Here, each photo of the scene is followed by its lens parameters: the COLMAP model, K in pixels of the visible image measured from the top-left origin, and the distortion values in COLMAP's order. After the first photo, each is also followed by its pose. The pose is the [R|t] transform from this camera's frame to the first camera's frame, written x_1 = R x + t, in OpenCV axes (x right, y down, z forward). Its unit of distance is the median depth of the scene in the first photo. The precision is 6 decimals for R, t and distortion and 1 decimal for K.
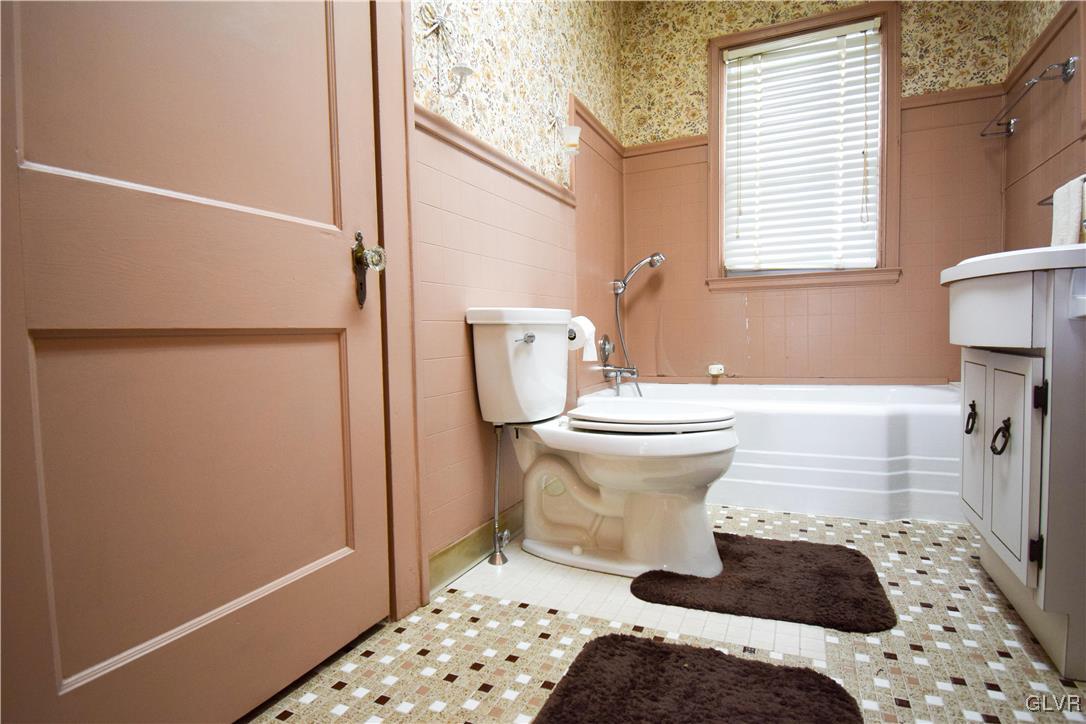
lens RADIAL K [[558.8, 0, 543.0], [0, 558.8, 362.0], [0, 0, 1]] dist [0.017518, -0.026482]
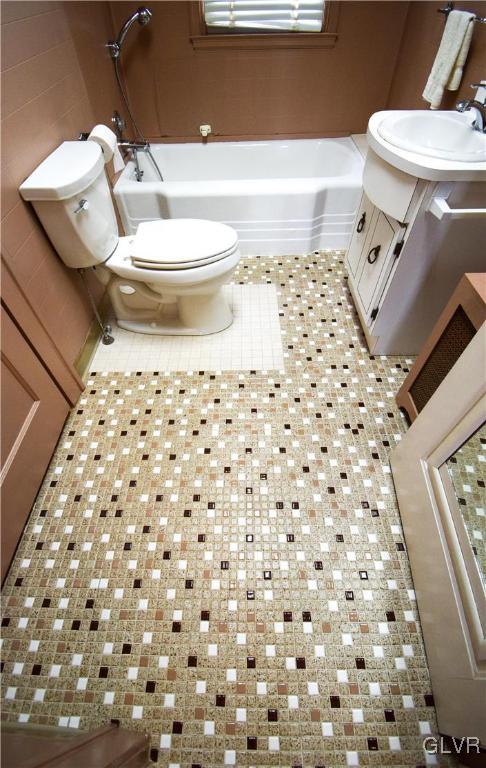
lens RADIAL K [[343.7, 0, 235.3], [0, 343.7, 383.3], [0, 0, 1]] dist [0.020394, -0.025436]
pose [[0.913642, -0.315748, 0.256049, -0.039612], [0.024059, 0.670750, 0.741293, -0.337059], [-0.405807, -0.671116, 0.620422, 0.122548]]
